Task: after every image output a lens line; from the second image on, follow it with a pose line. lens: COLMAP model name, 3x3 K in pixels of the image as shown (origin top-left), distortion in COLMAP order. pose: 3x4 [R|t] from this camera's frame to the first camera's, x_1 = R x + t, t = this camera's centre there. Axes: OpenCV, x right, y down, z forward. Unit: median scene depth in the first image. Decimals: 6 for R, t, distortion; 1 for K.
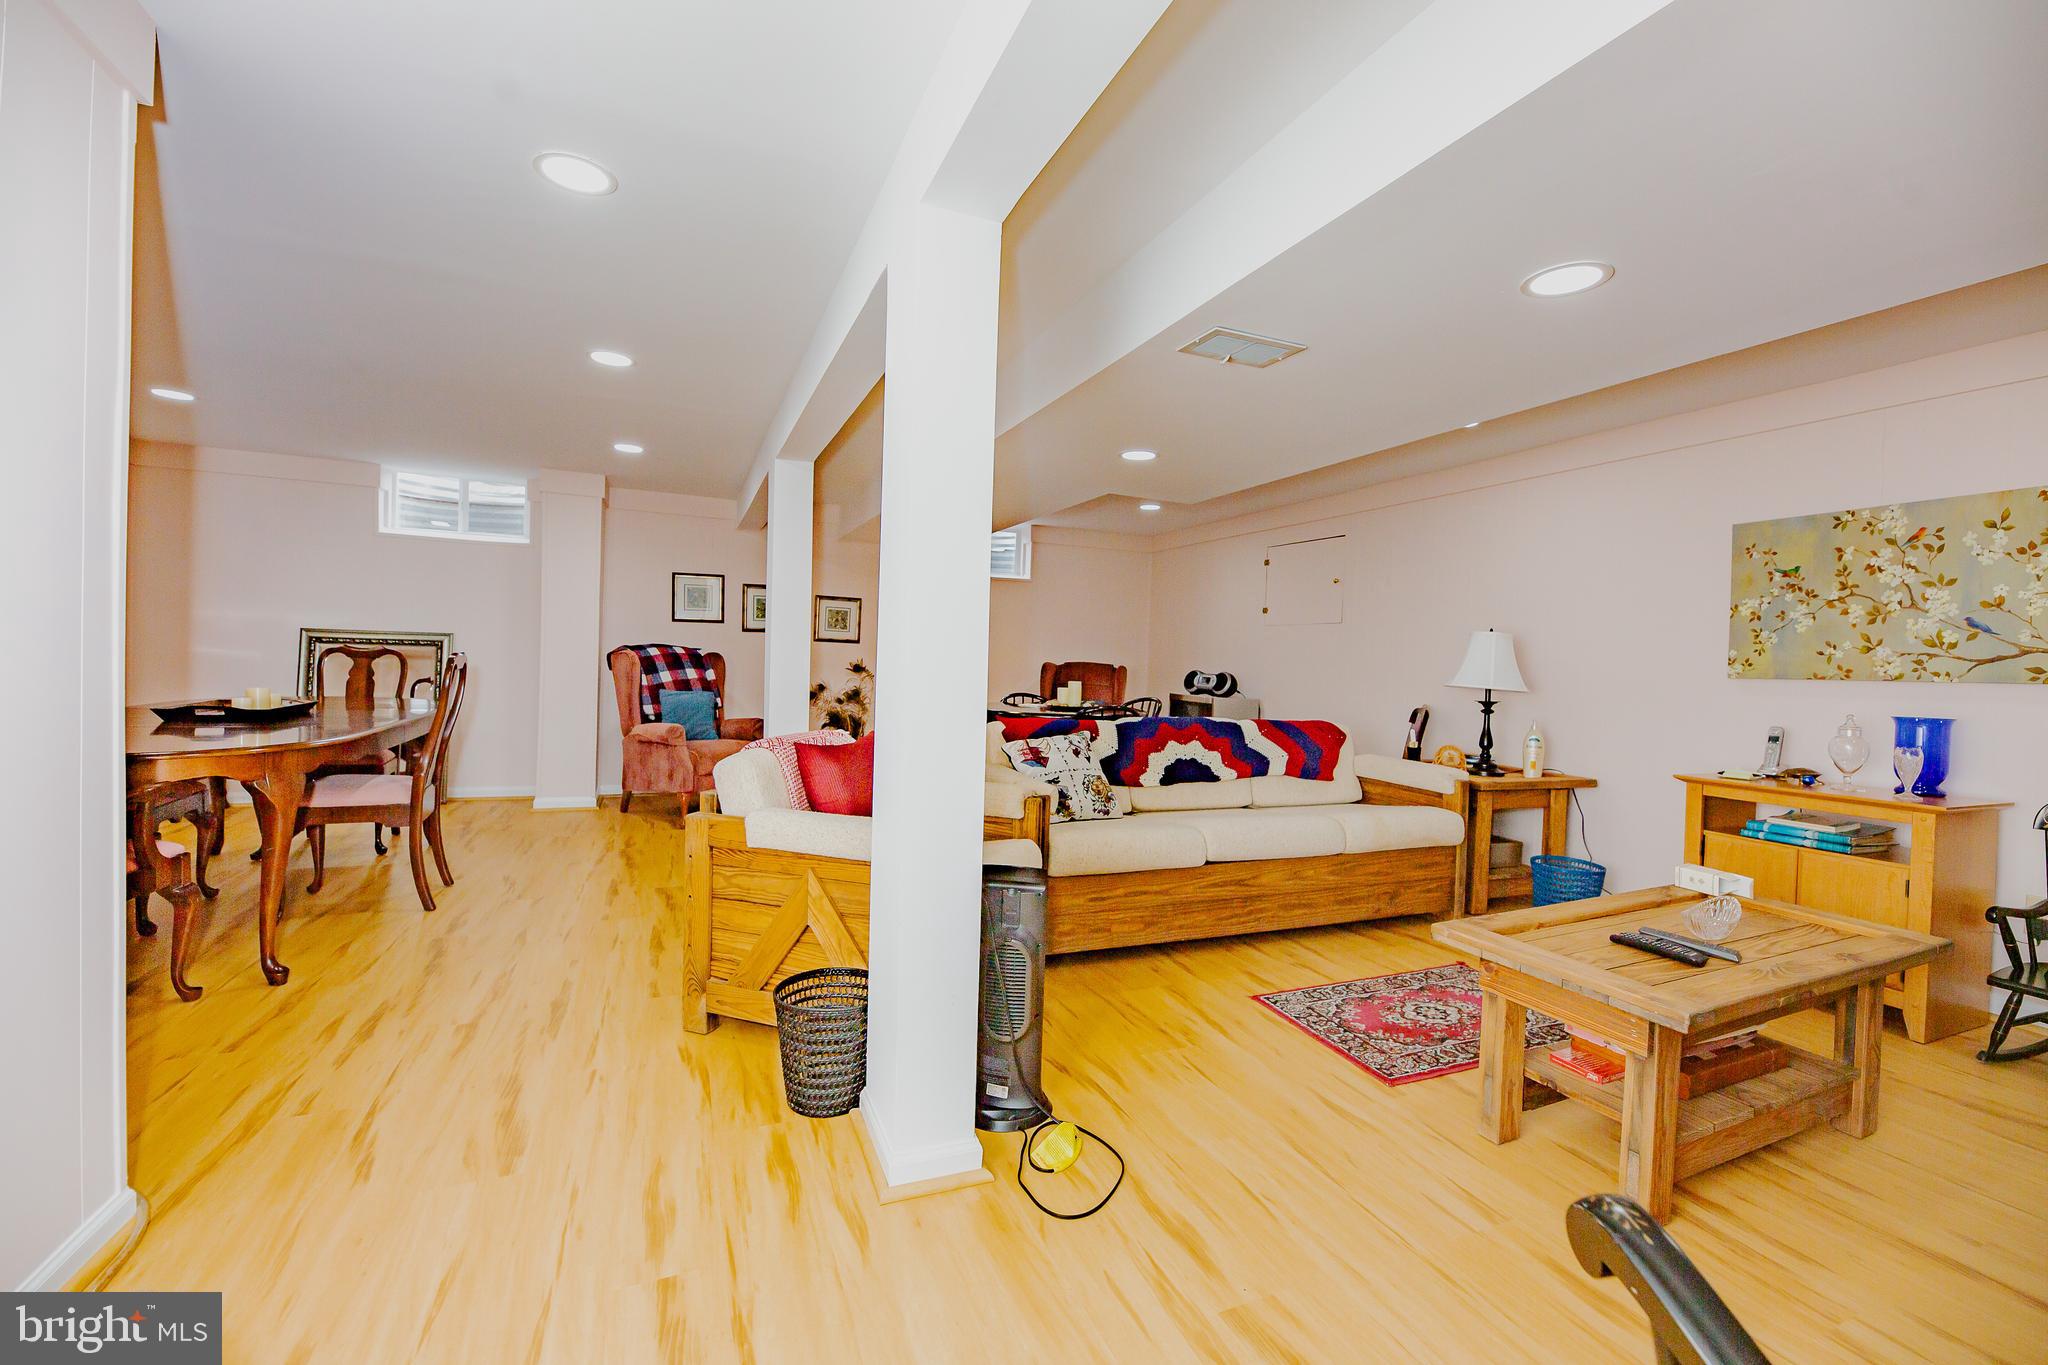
lens RADIAL K [[865.4, 0, 1032.3], [0, 865.4, 678.2], [0, 0, 1]] dist [0.002381, -0.000199]
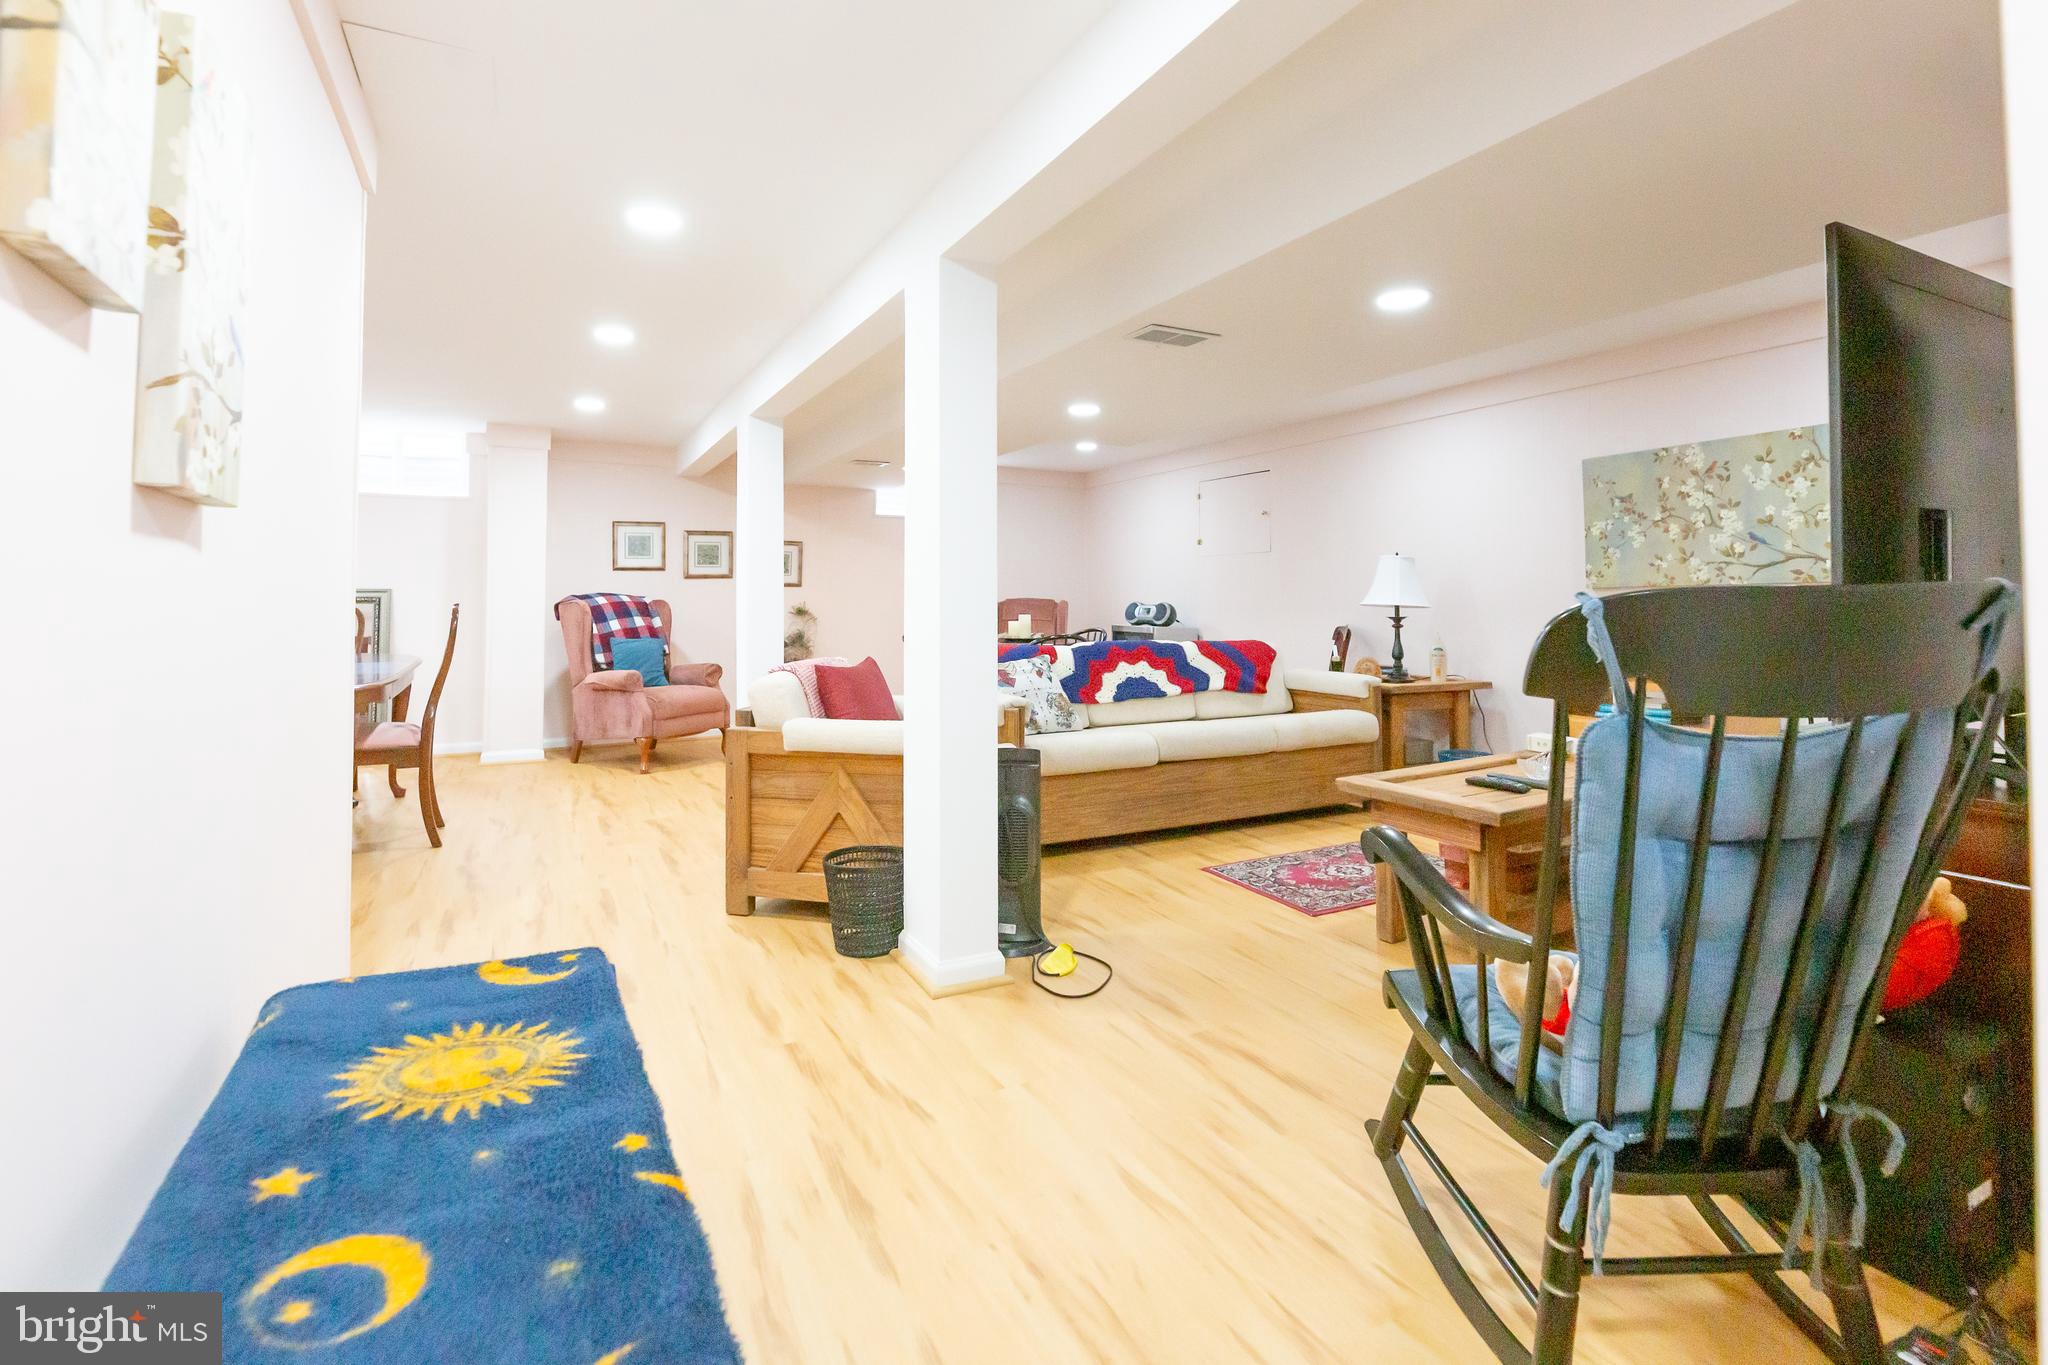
lens RADIAL K [[924.5, 0, 1022.0], [0, 924.5, 578.3], [0, 0, 1]] dist [0.001569, 0.000080]
pose [[0.996951, -0.031371, 0.071449, -0.049399], [0.034582, 0.998426, -0.044153, 0.013711], [-0.069951, 0.046490, 0.996467, -0.182477]]
